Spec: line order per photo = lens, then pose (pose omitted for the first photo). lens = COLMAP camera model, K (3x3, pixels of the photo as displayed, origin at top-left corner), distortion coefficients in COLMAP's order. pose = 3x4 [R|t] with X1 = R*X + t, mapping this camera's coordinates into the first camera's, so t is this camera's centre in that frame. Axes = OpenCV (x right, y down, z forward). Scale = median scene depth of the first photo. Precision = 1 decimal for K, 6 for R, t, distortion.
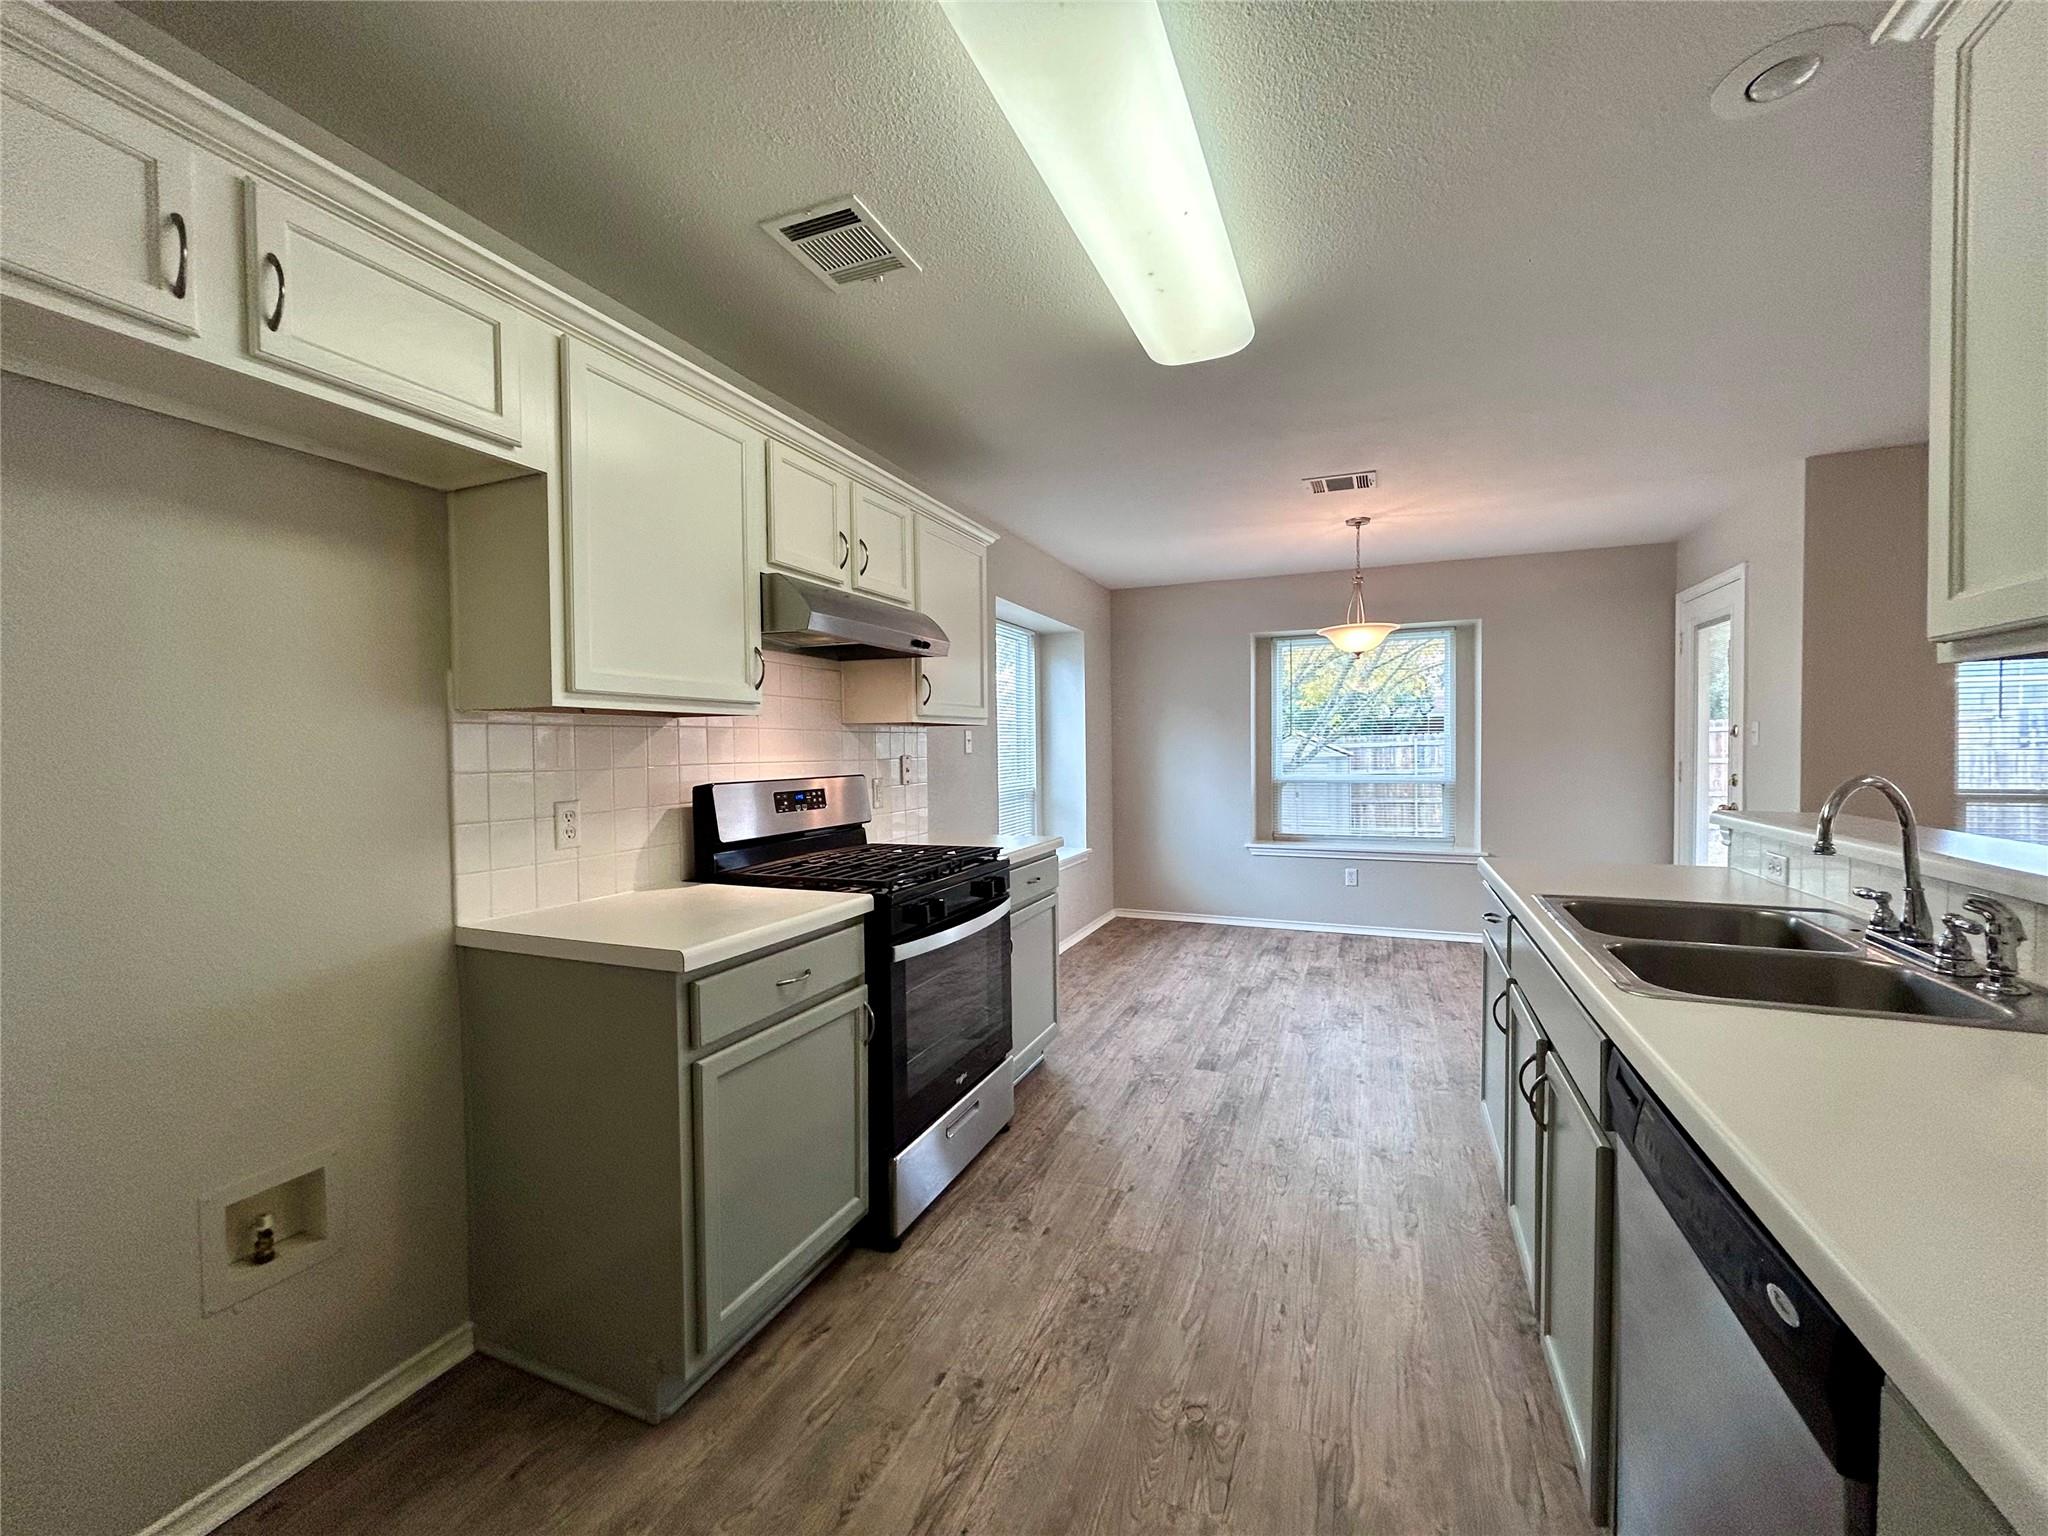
lens RADIAL K [[820.3, 0, 1030.5], [0, 820.3, 768.4], [0, 0, 1]] dist [-0.000125, -0.000249]
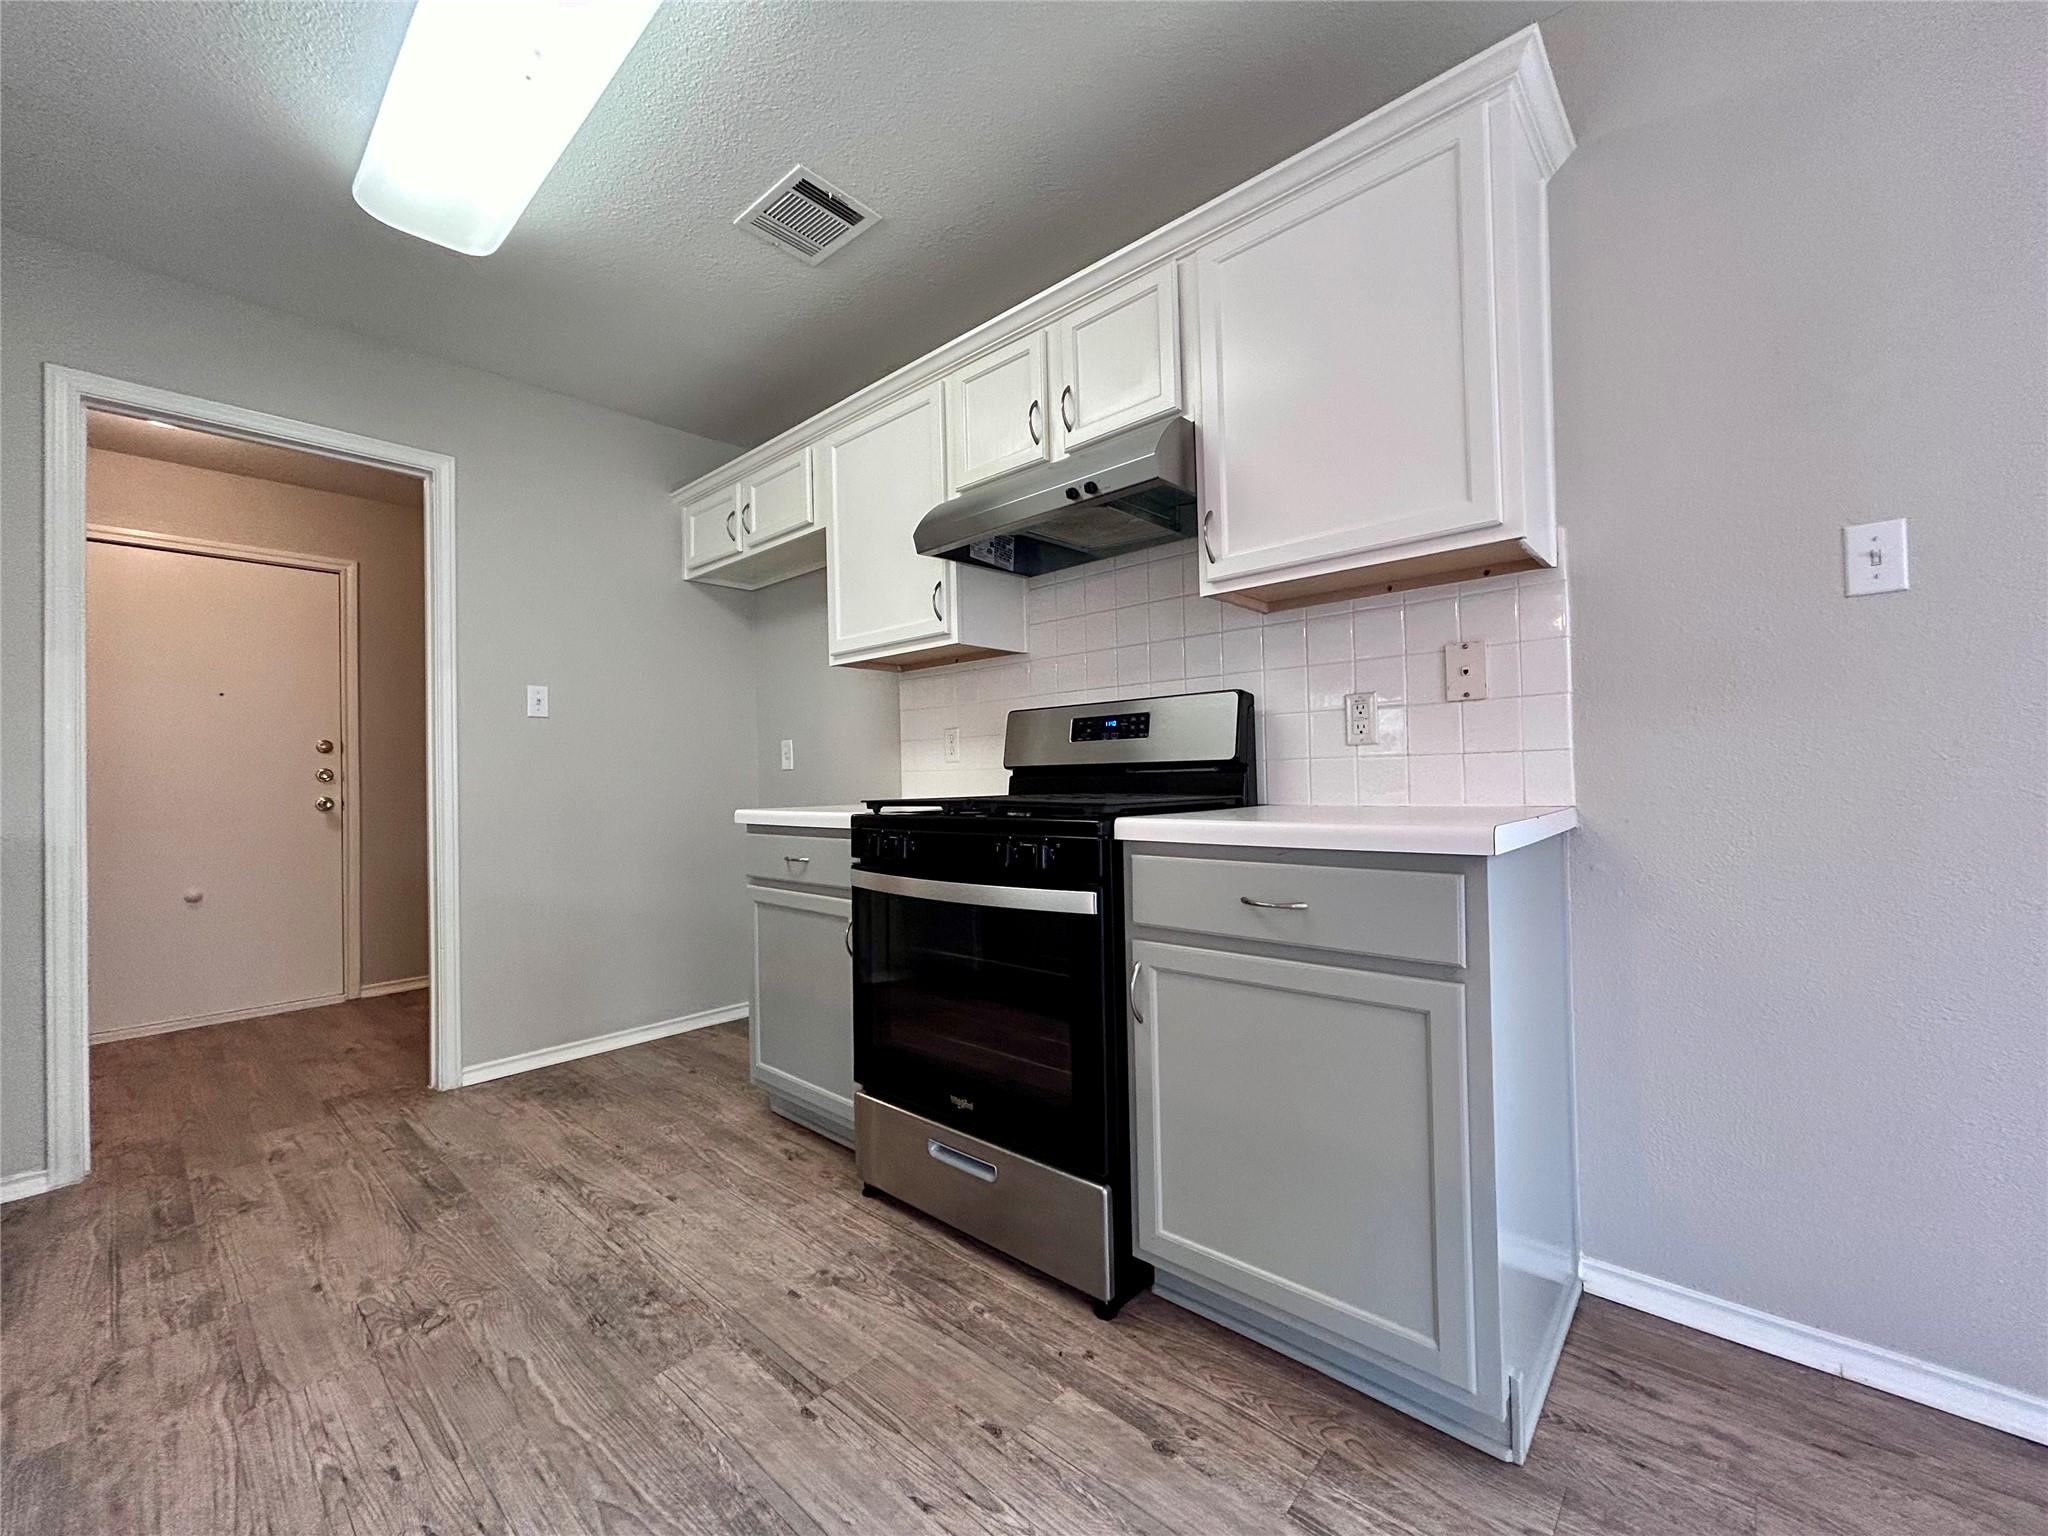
lens RADIAL K [[820.3, 0, 1027.0], [0, 820.3, 767.7], [0, 0, 1]] dist [-0.000125, -0.000249]
pose [[-0.332041, 0.006529, -0.943242, 0.760697], [0.002505, 0.999979, 0.006040, 0.105979], [0.943262, -0.000358, -0.332050, 1.715218]]
